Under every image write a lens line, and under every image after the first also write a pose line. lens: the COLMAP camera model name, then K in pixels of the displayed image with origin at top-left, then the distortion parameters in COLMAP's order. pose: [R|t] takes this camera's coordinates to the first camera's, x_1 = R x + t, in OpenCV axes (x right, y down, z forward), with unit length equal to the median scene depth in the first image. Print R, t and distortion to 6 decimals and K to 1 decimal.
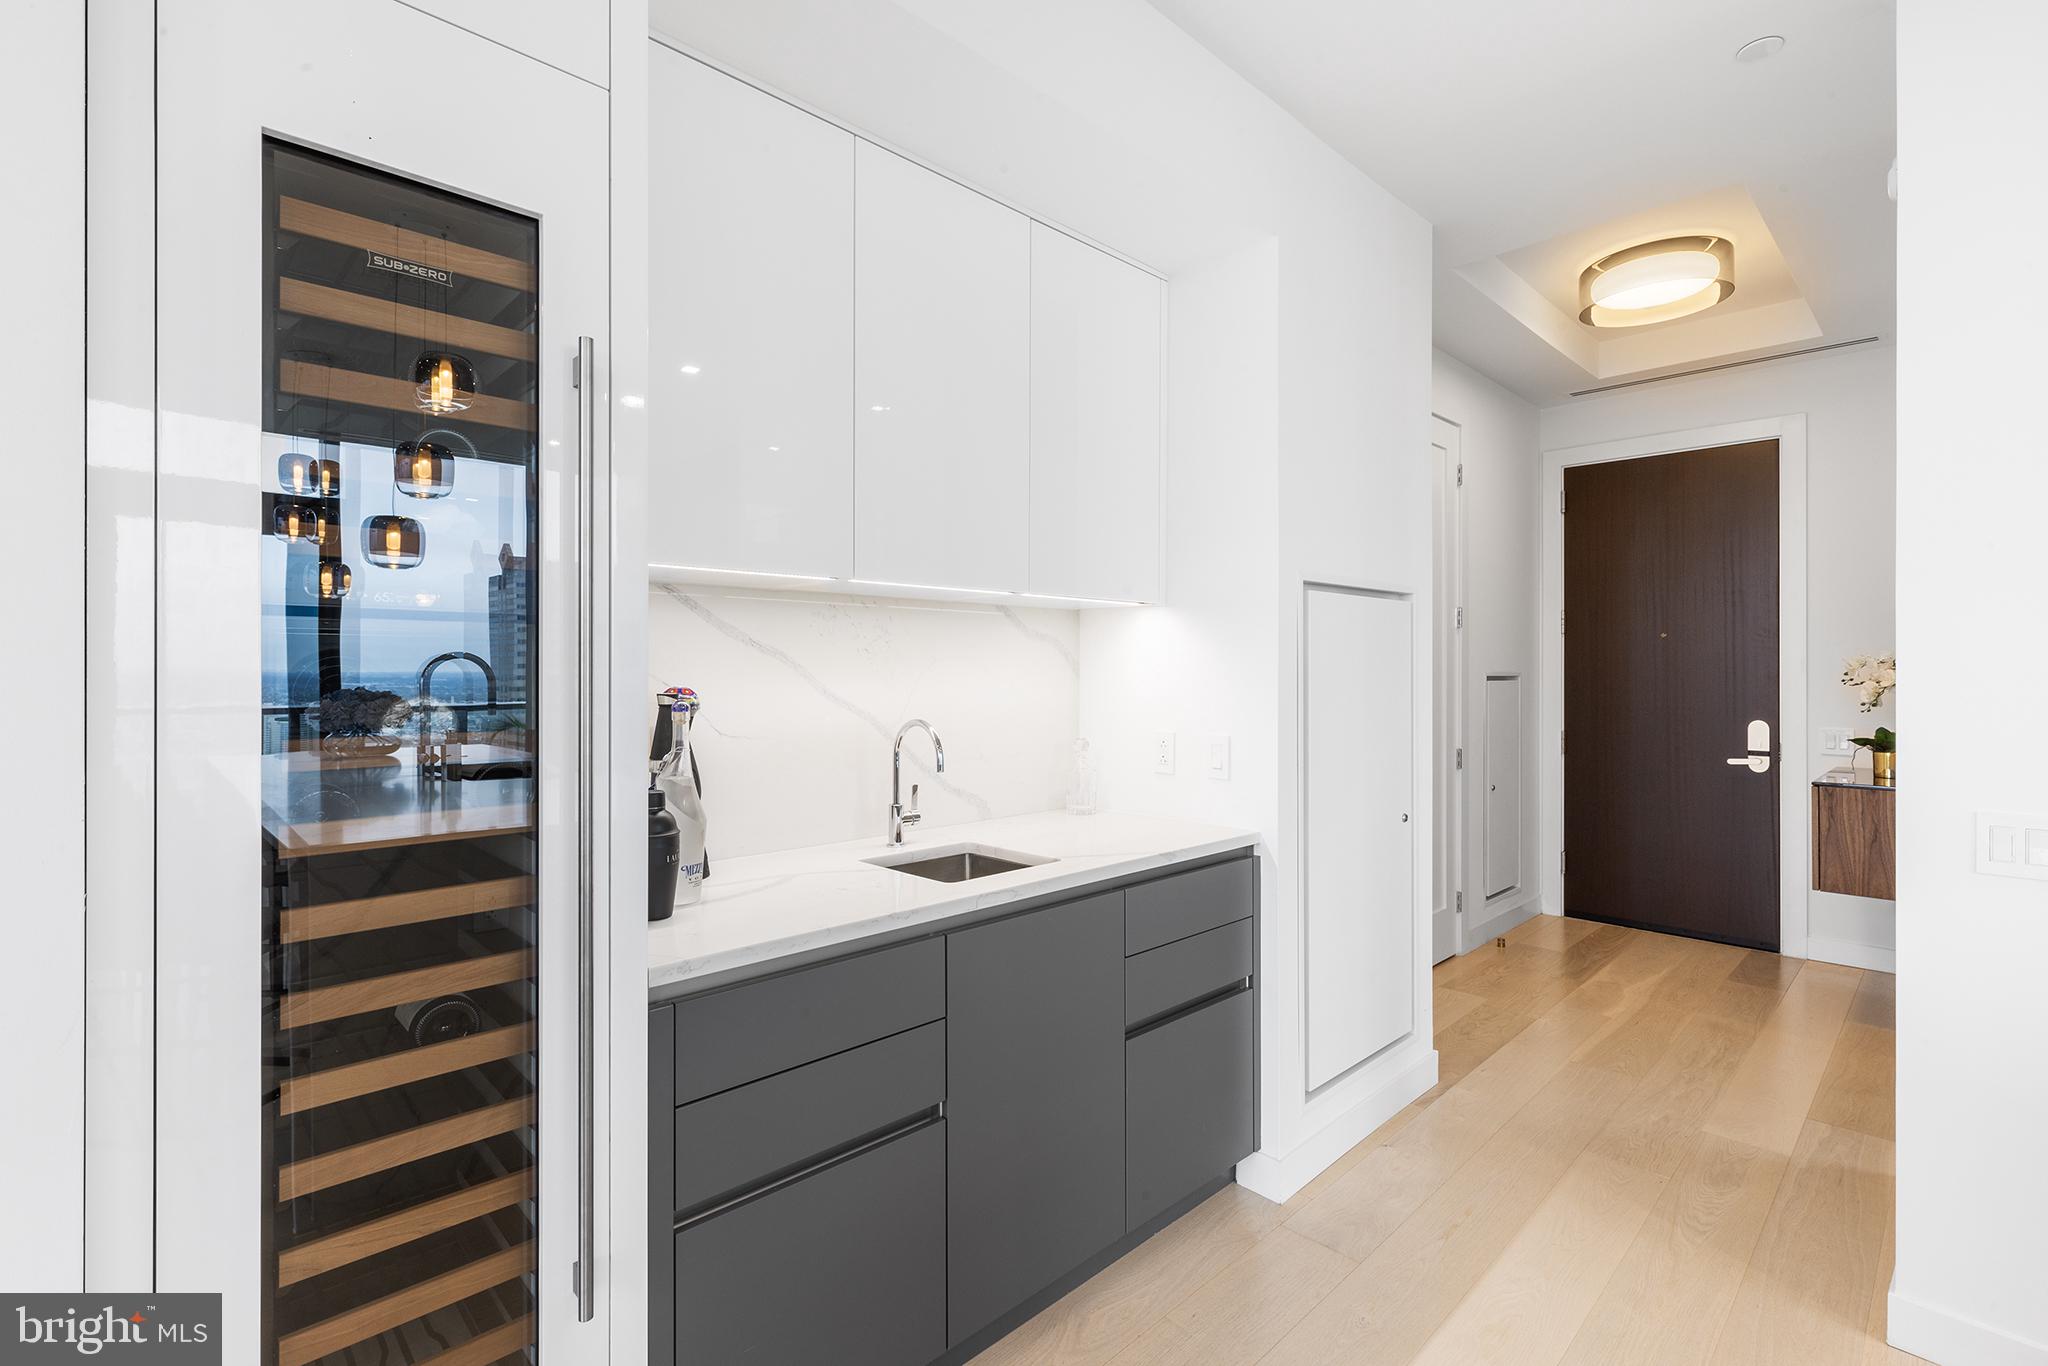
lens RADIAL K [[953.1, 0, 1030.7], [0, 953.1, 671.2], [0, 0, 1]] dist [-0.000185, -0.000284]
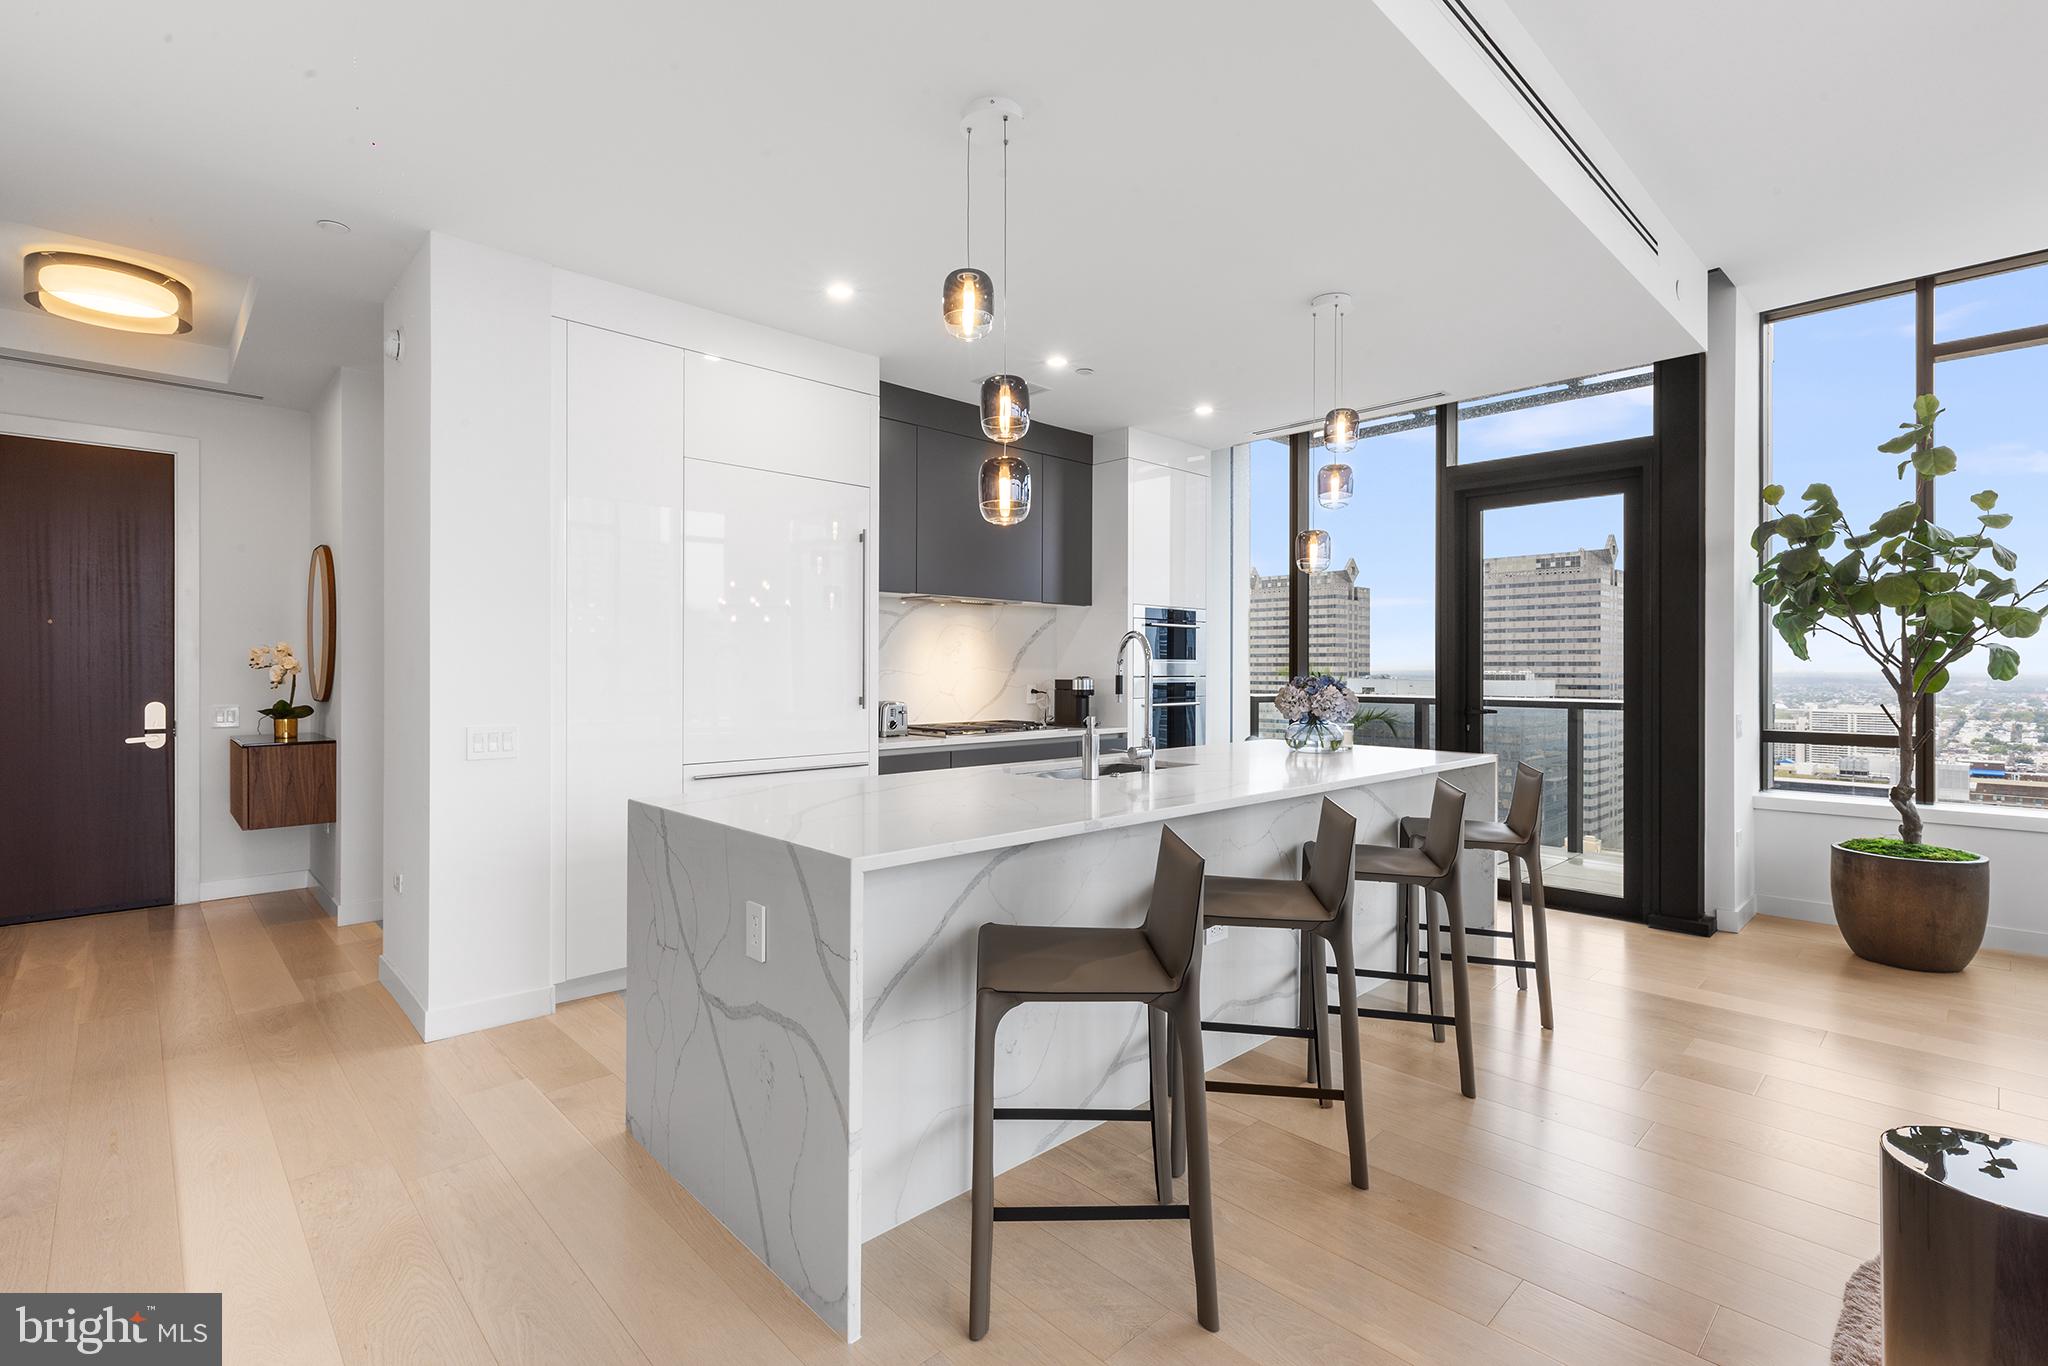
lens RADIAL K [[953.1, 0, 1030.7], [0, 953.1, 671.2], [0, 0, 1]] dist [-0.000185, -0.000284]
pose [[0.026618, -0.006573, 0.999624, -0.387223], [0.002951, 0.999975, 0.006496, 0.013596], [-0.999641, 0.002777, 0.026637, -0.068001]]
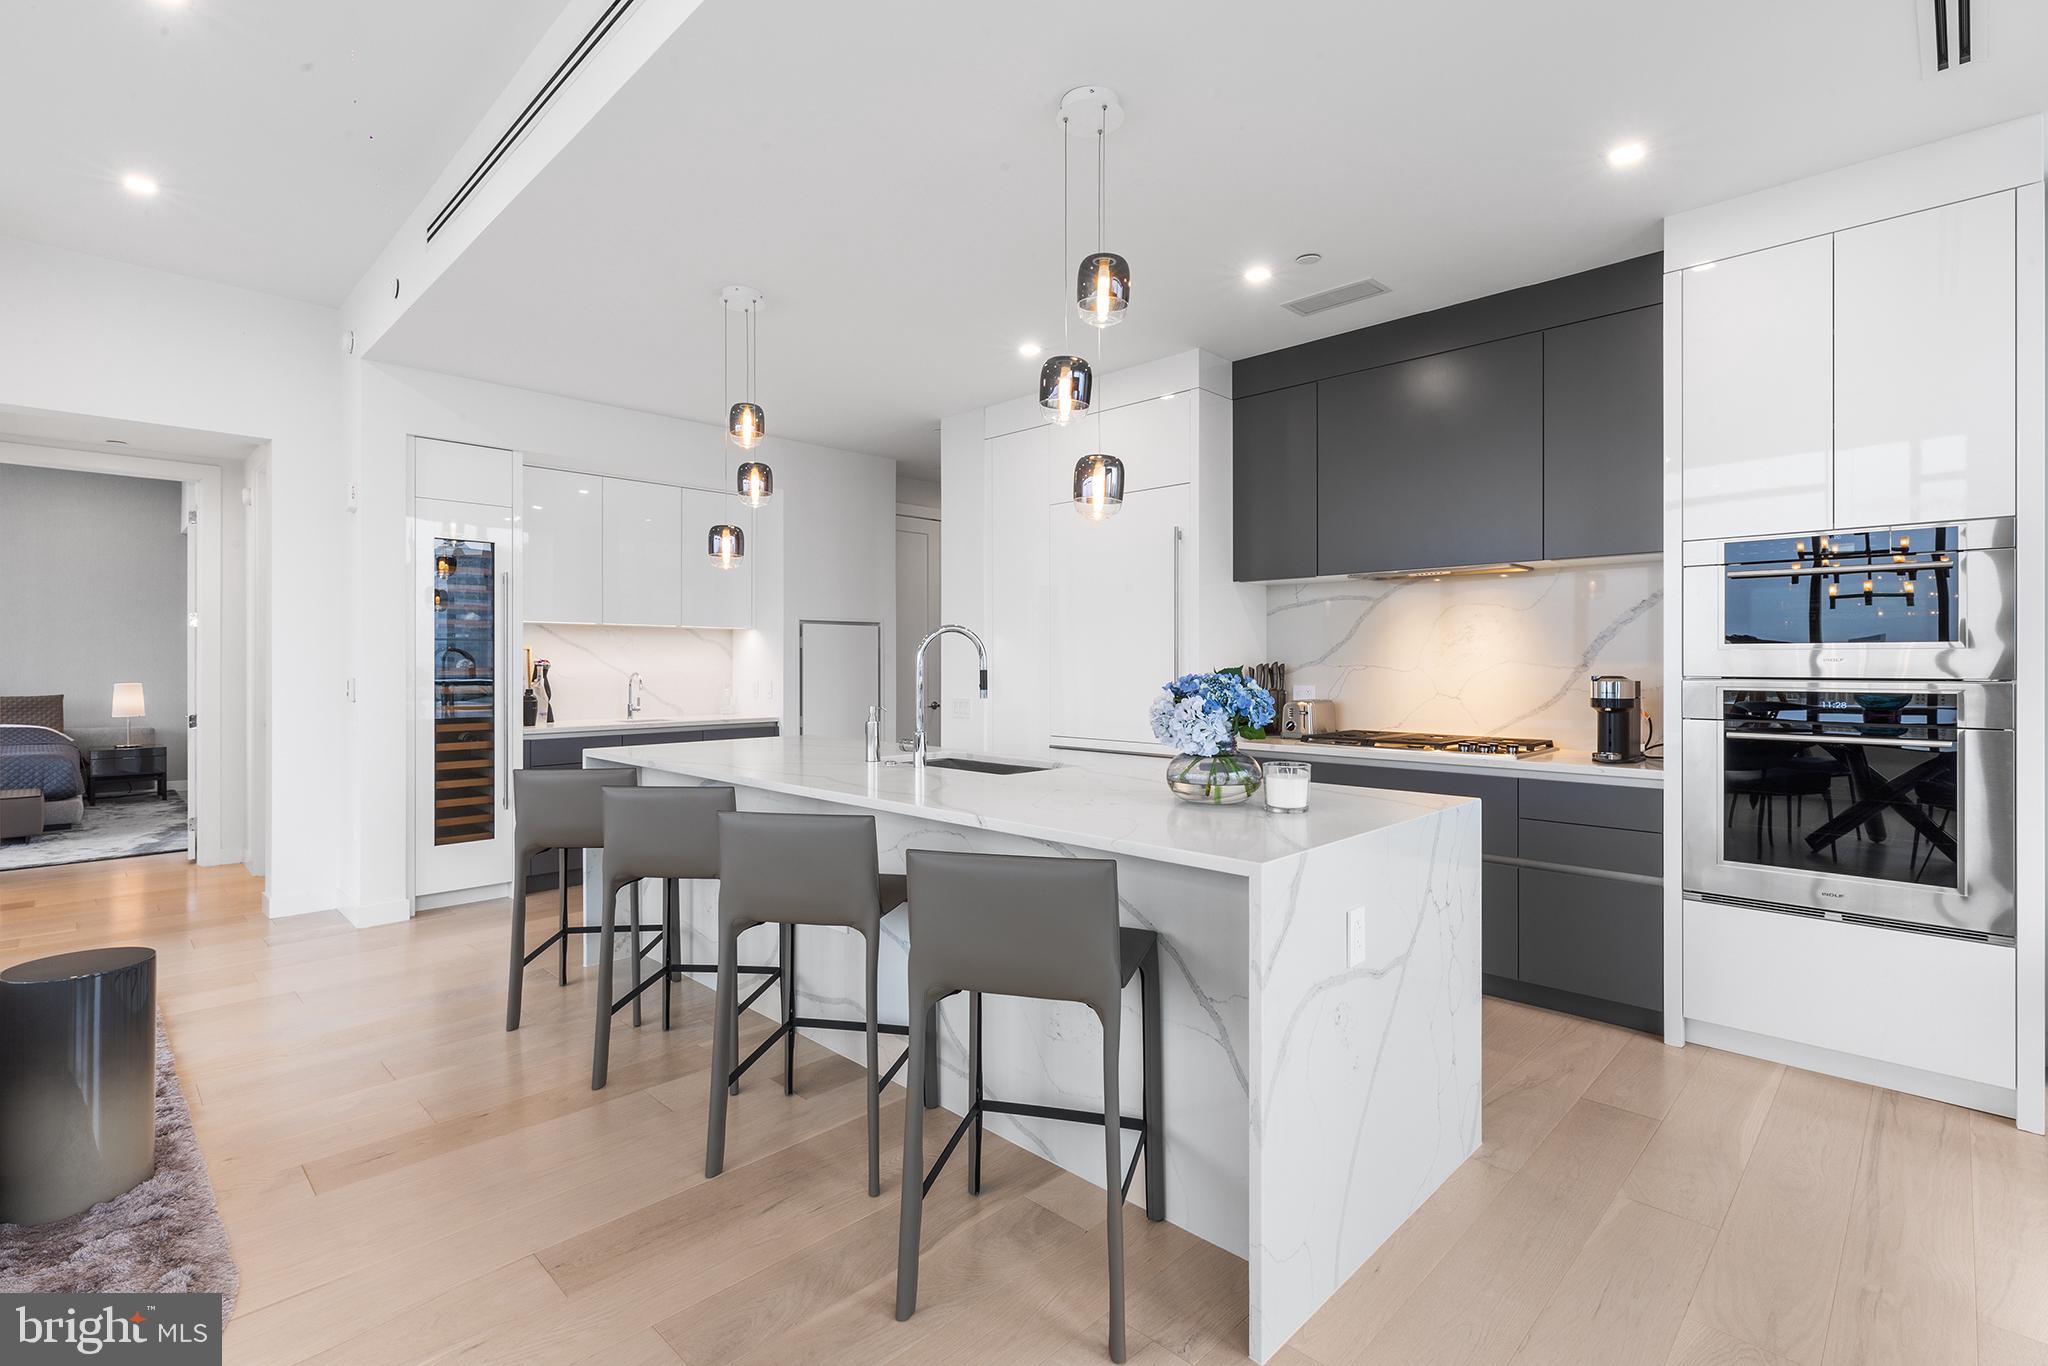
lens RADIAL K [[953.1, 0, 1030.7], [0, 953.1, 671.2], [0, 0, 1]] dist [-0.000185, -0.000284]
pose [[0.999787, -0.003100, 0.020424, 0.530941], [0.003016, 0.999987, 0.004136, 0.021486], [-0.020437, -0.004074, 0.999783, -0.975797]]
